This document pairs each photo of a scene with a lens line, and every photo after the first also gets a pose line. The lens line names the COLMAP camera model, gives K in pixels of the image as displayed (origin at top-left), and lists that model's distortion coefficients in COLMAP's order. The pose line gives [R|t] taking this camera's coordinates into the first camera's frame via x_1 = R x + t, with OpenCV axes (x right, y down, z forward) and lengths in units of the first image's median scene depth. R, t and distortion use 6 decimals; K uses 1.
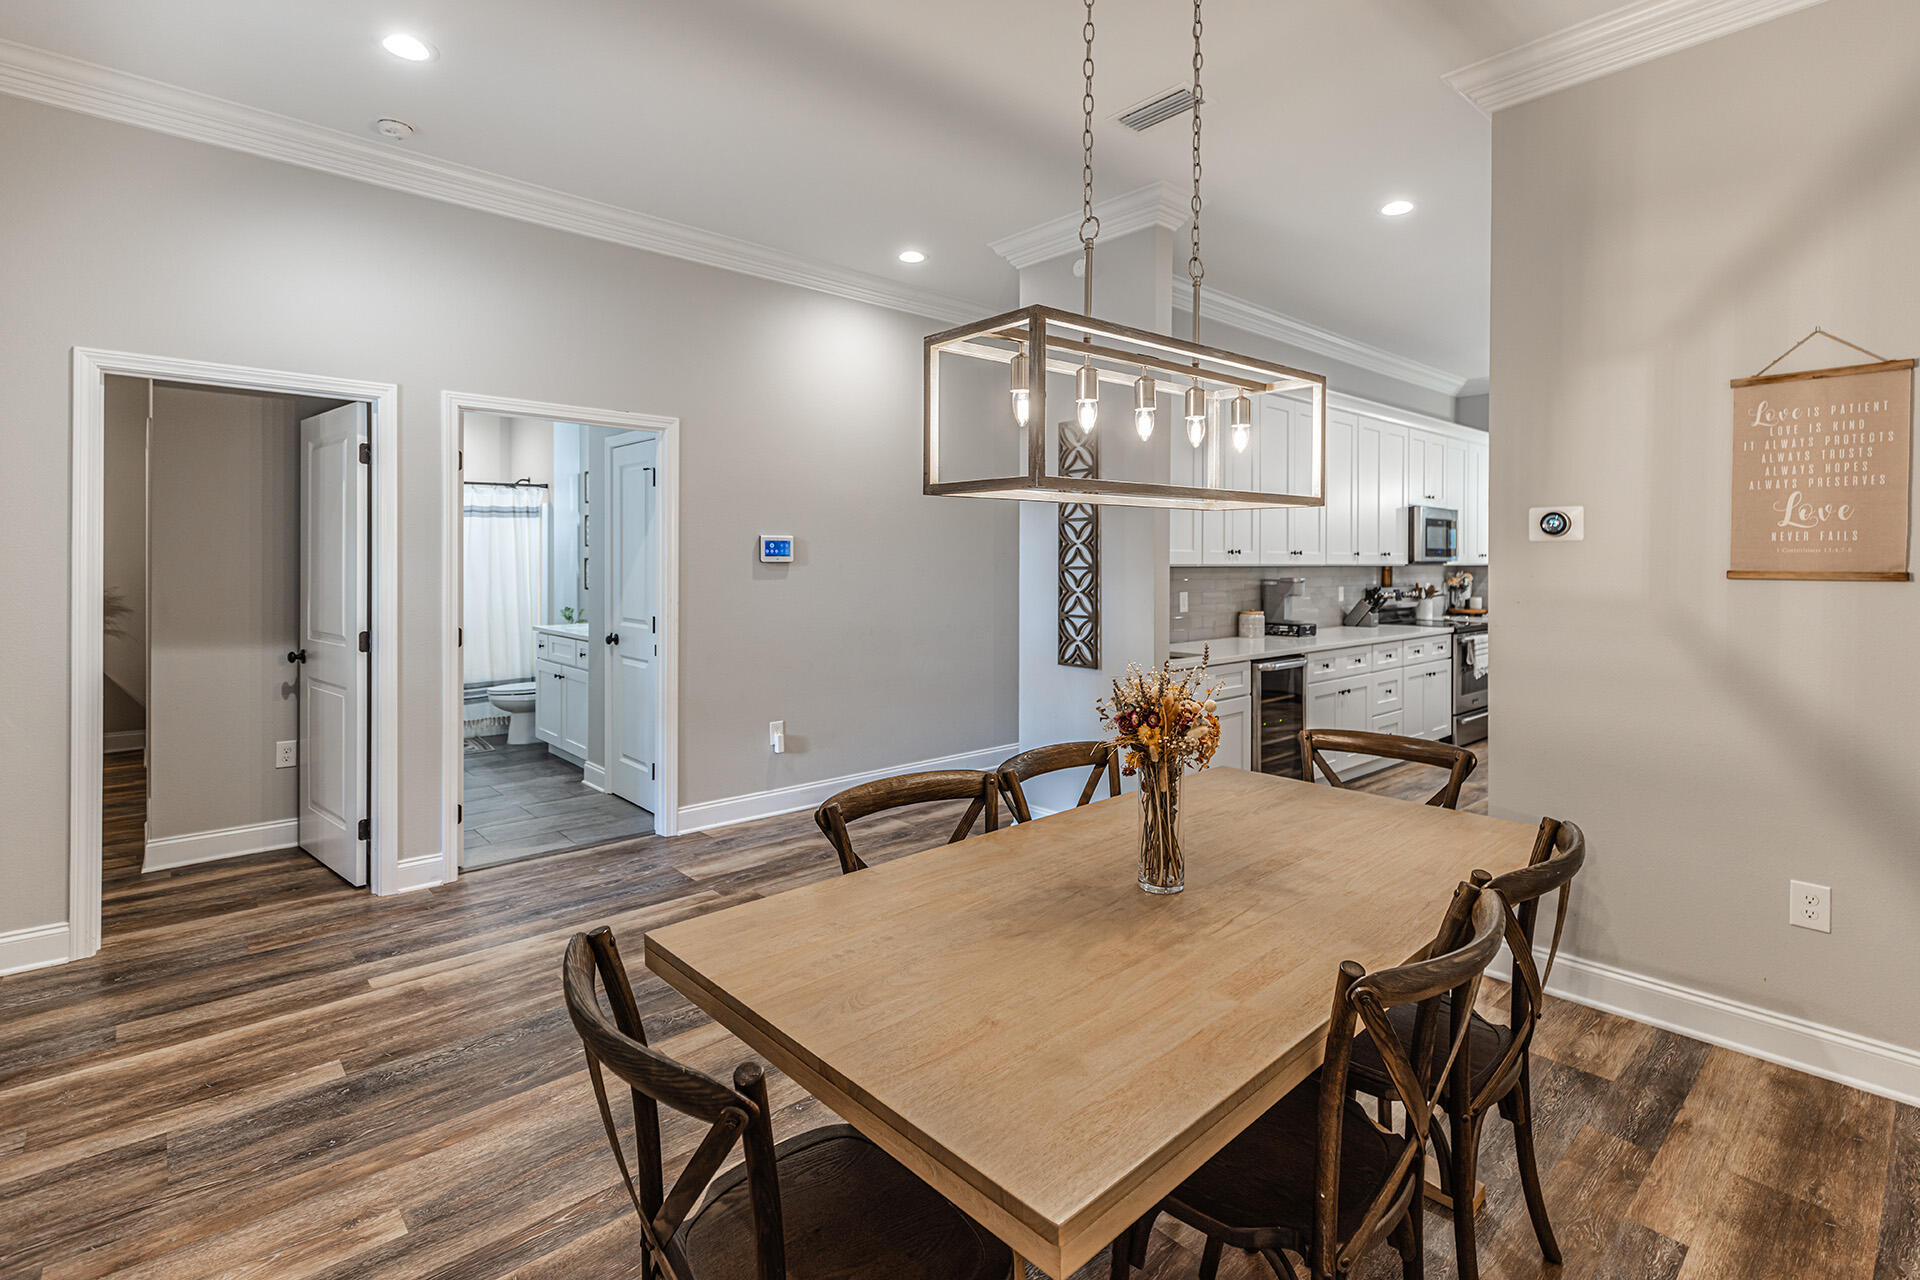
lens RADIAL K [[879.2, 0, 969.0], [0, 879.2, 561.1], [0, 0, 1]] dist [0.000585, -0.000043]
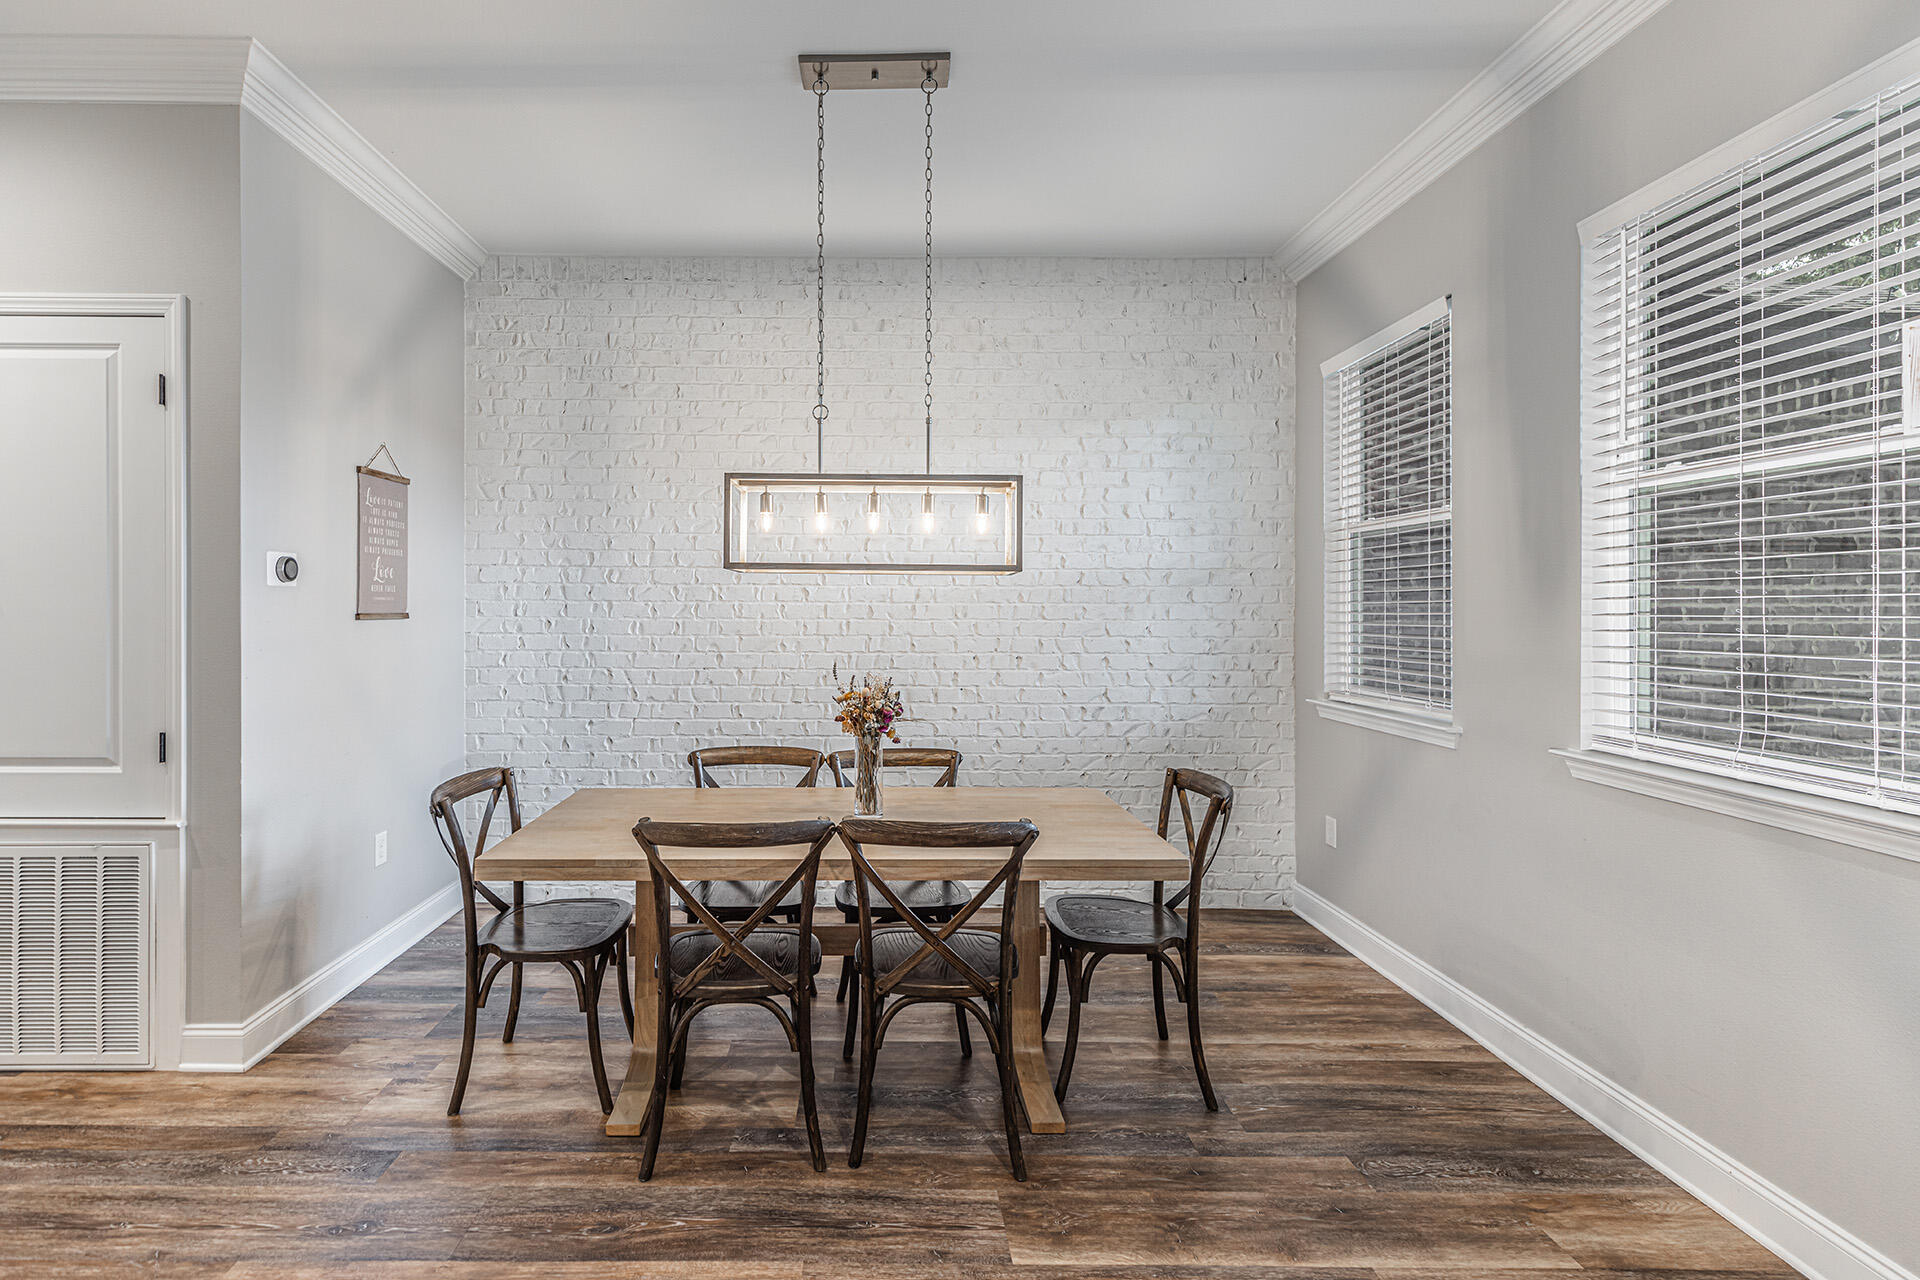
lens RADIAL K [[879.2, 0, 905.7], [0, 879.2, 602.6], [0, 0, 1]] dist [0.000585, -0.000043]
pose [[-0.748194, 0.005196, 0.663460, -0.613170], [0.006101, 0.999981, -0.000951, 0.001048], [-0.663452, 0.003336, -0.748211, 1.486163]]
